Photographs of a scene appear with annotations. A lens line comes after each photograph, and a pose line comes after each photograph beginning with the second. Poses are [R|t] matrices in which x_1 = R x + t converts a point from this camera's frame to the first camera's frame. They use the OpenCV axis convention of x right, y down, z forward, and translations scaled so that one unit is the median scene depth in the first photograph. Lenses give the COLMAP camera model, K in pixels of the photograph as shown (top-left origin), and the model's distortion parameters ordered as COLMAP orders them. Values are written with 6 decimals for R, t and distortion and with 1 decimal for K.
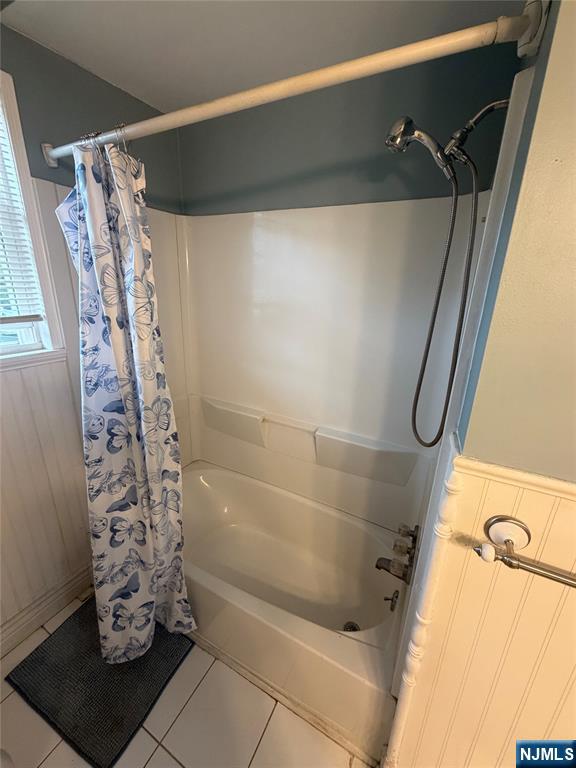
lens RADIAL K [[309.8, 0, 287.4], [0, 309.8, 381.3], [0, 0, 1]] dist [-0.000953, -0.000211]
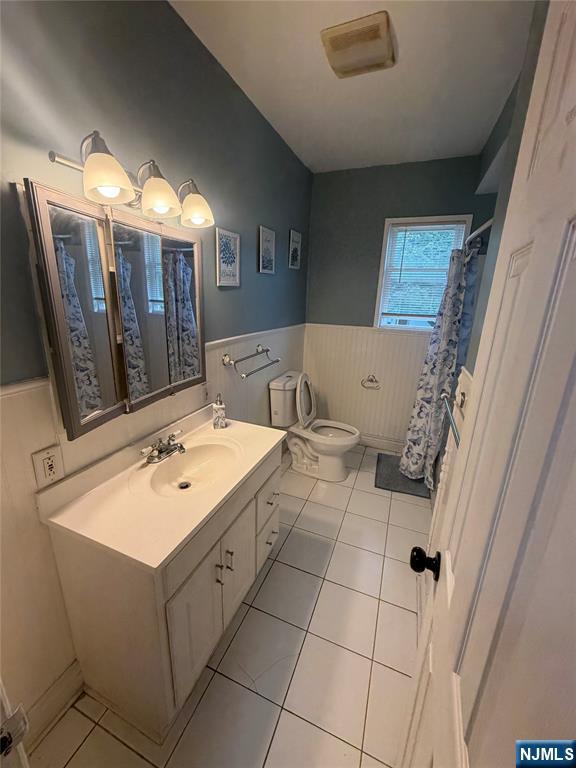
lens RADIAL K [[309.8, 0, 285.5], [0, 309.8, 382.0], [0, 0, 1]] dist [-0.000953, -0.000211]
pose [[0.105343, 0.240758, -0.964851, 1.518081], [-0.325685, 0.925092, 0.195279, 0.190077], [0.939591, 0.293666, 0.175864, -0.386022]]
